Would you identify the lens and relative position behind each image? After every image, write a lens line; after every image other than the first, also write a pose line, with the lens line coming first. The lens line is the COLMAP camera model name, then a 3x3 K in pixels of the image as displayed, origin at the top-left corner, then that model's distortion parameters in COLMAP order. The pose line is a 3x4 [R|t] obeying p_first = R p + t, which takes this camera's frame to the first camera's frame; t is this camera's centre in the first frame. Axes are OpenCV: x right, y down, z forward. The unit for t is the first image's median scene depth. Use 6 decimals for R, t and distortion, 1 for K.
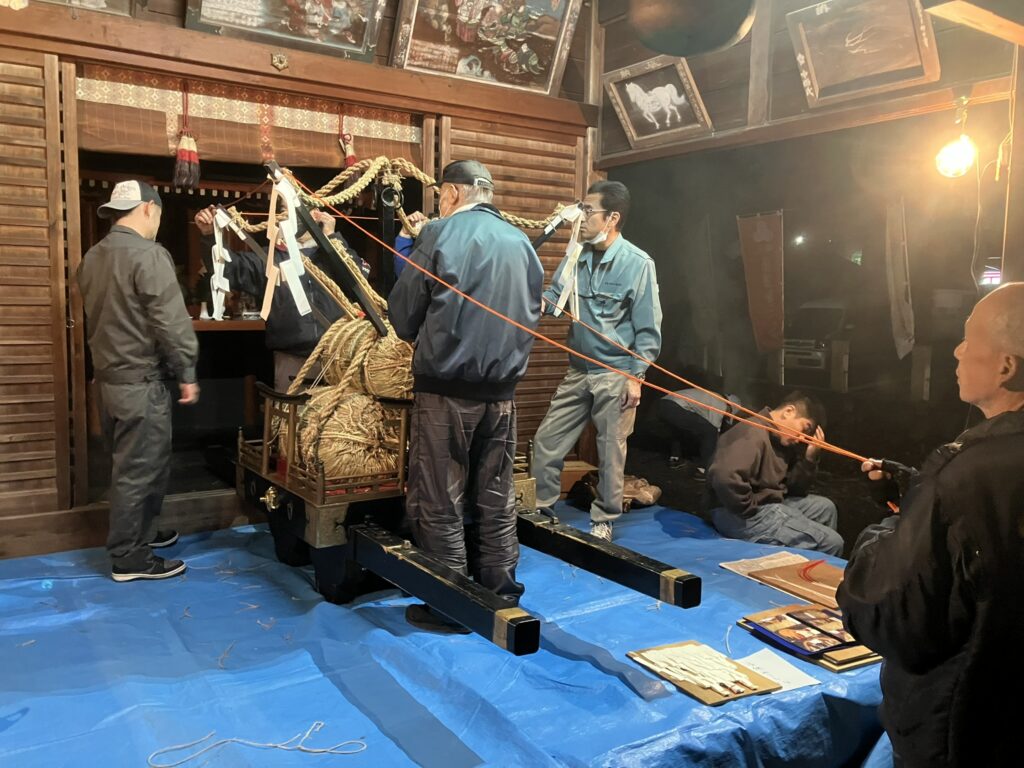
lens RADIAL K [[841.2, 0, 512.6], [0, 841.2, 379.7], [0, 0, 1]] dist [0.012490, 0.022040]
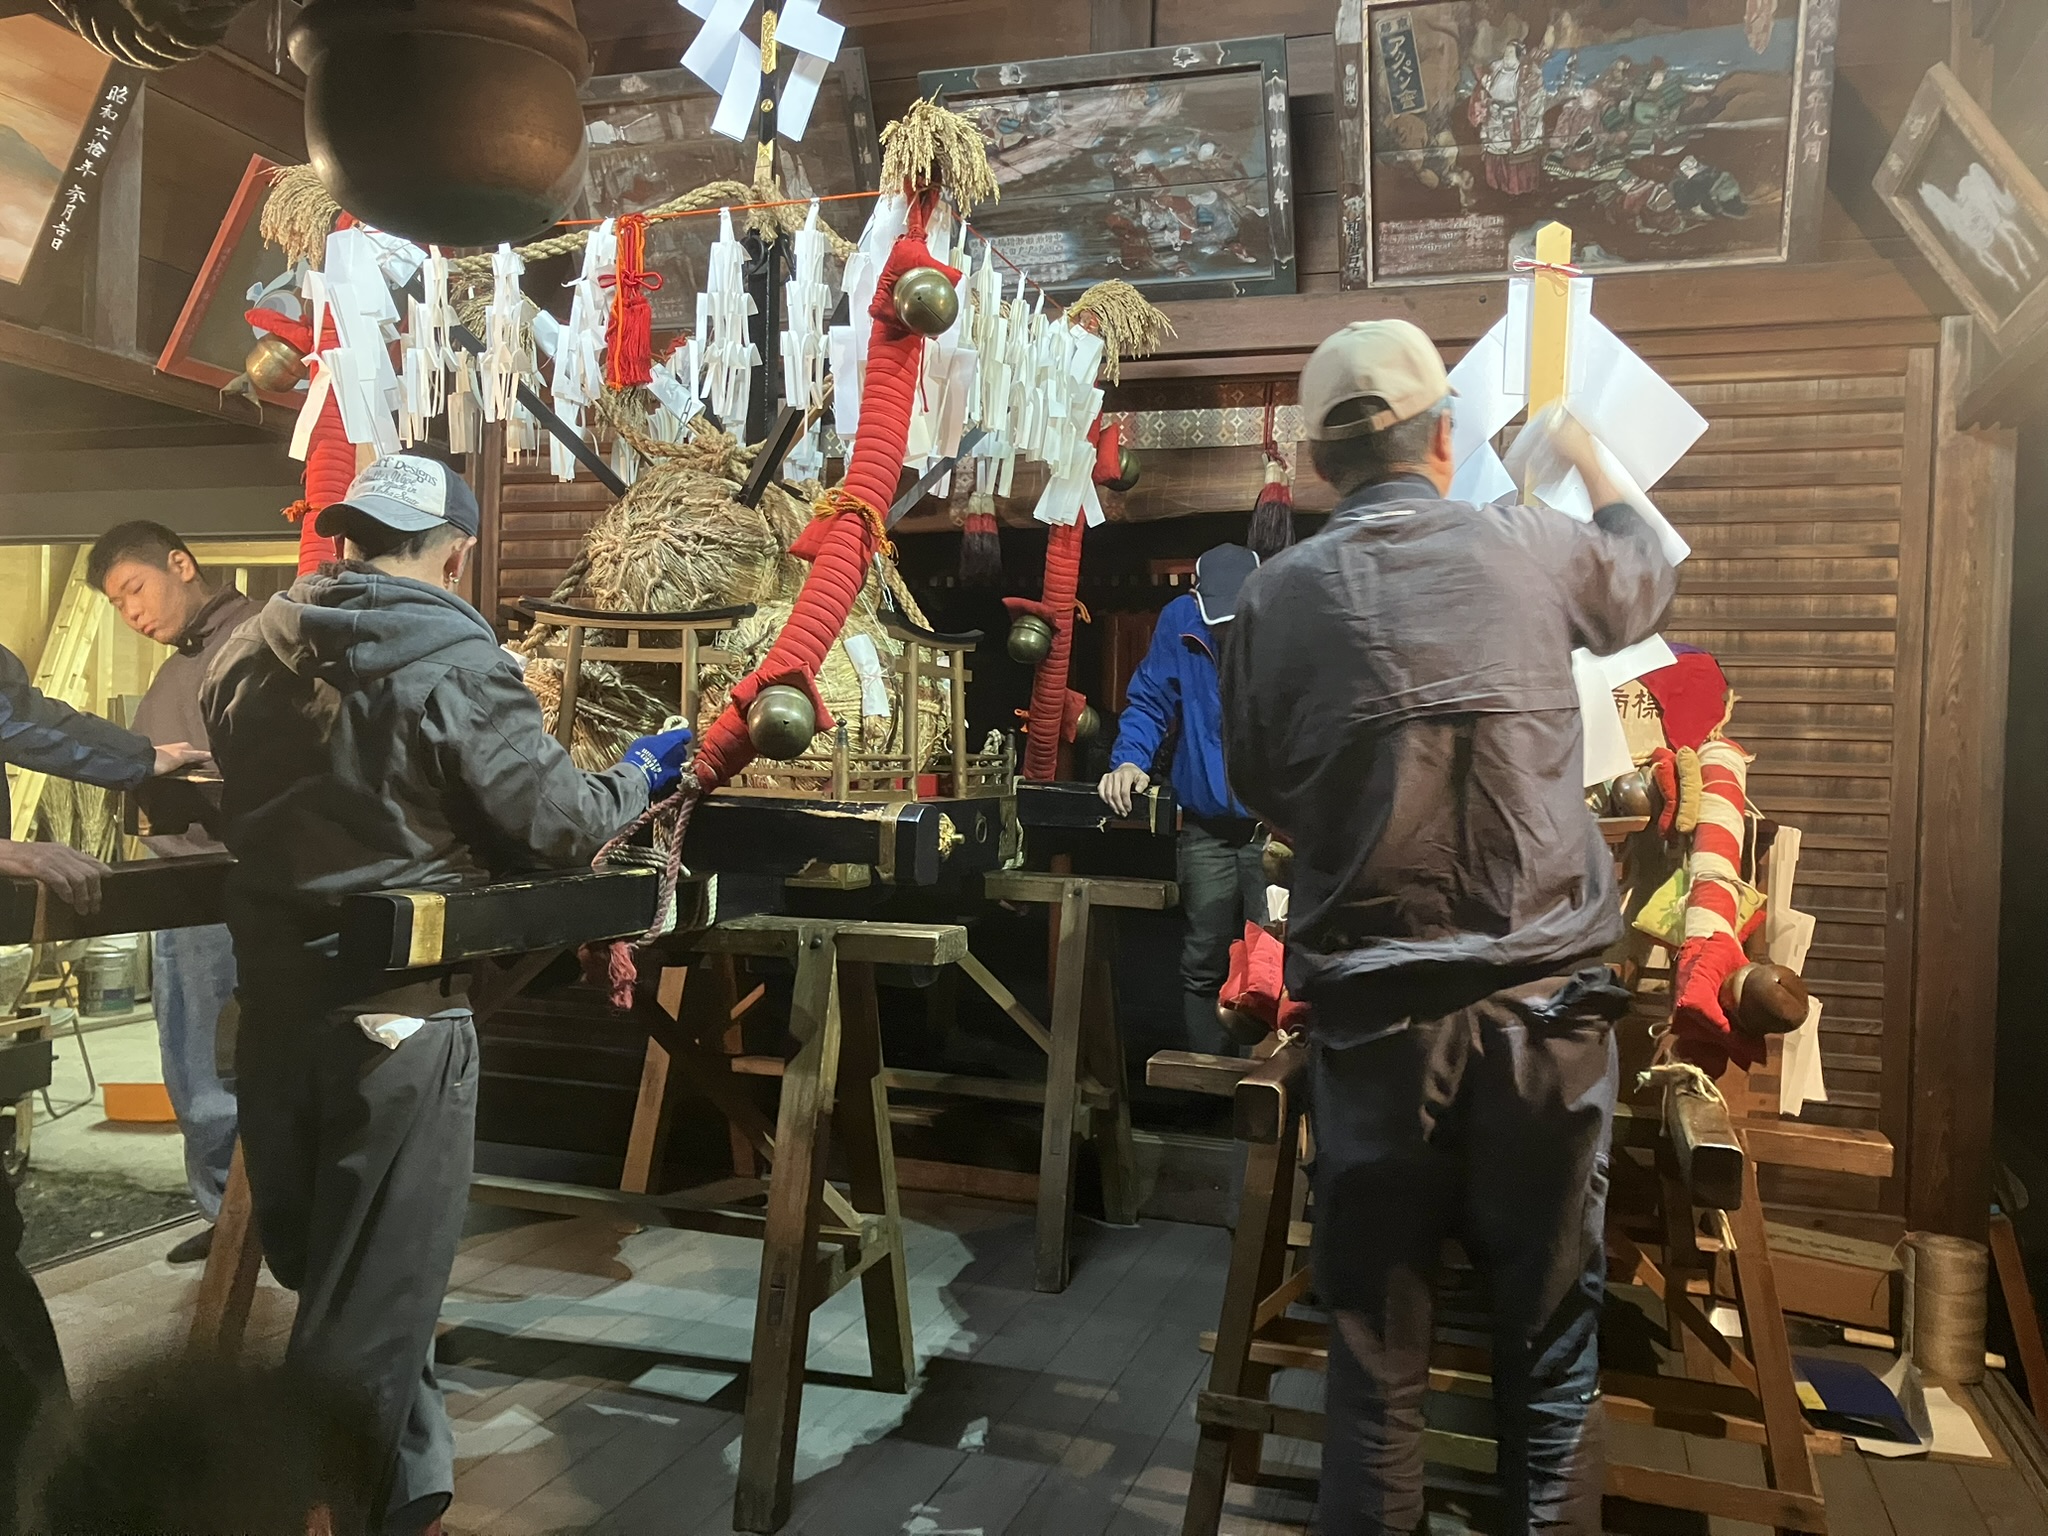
lens RADIAL K [[1682.4, 0, 1023.6], [0, 1682.4, 778.4], [0, 0, 1]] dist [0.012490, 0.022040]
pose [[0.633042, 0.007468, -0.774081, 0.471462], [-0.091091, 0.993725, -0.064908, -0.016976], [0.768739, 0.111601, 0.629750, 0.282841]]
